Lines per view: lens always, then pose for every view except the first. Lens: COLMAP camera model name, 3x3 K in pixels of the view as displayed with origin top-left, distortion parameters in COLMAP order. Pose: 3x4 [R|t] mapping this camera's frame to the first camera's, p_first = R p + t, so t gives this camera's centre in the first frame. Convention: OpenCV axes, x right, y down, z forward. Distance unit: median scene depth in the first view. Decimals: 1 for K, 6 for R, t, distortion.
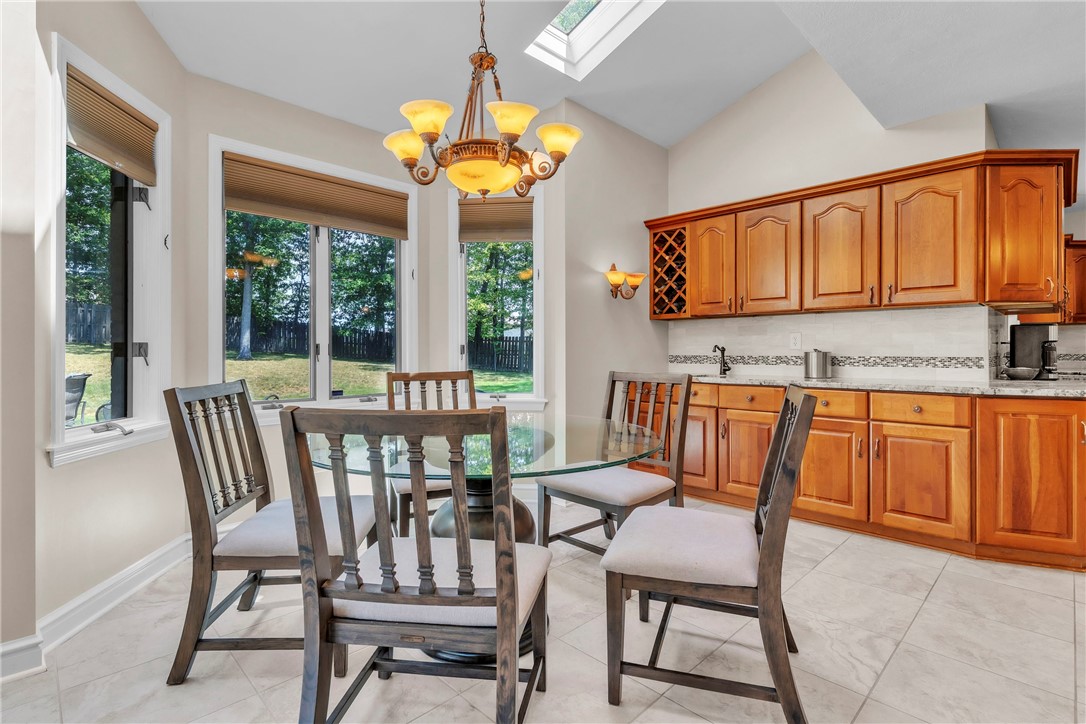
lens RADIAL K [[530.7, 0, 542.1], [0, 530.7, 356.3], [0, 0, 1]] dist [0.000527, 0.000052]
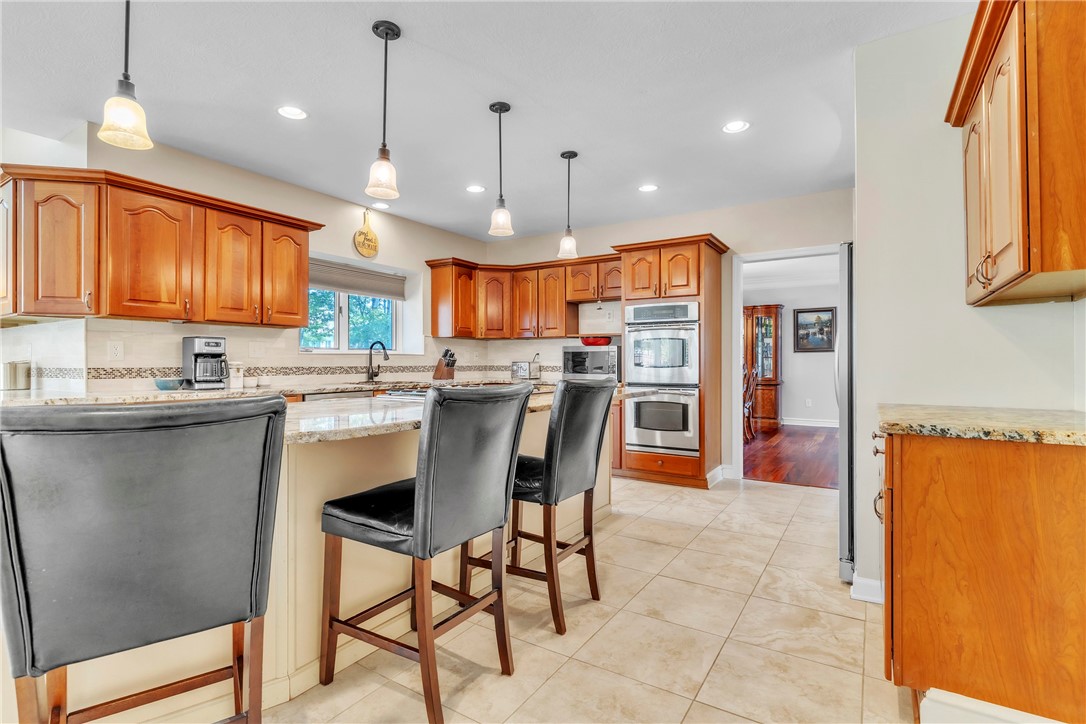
lens RADIAL K [[530.7, 0, 542.5], [0, 530.7, 361.5], [0, 0, 1]] dist [0.000527, 0.000052]
pose [[0.975705, -0.001592, 0.219081, 1.590325], [0.004112, 0.999931, -0.011046, 0.004667], [-0.219048, 0.011678, 0.975644, -0.206763]]
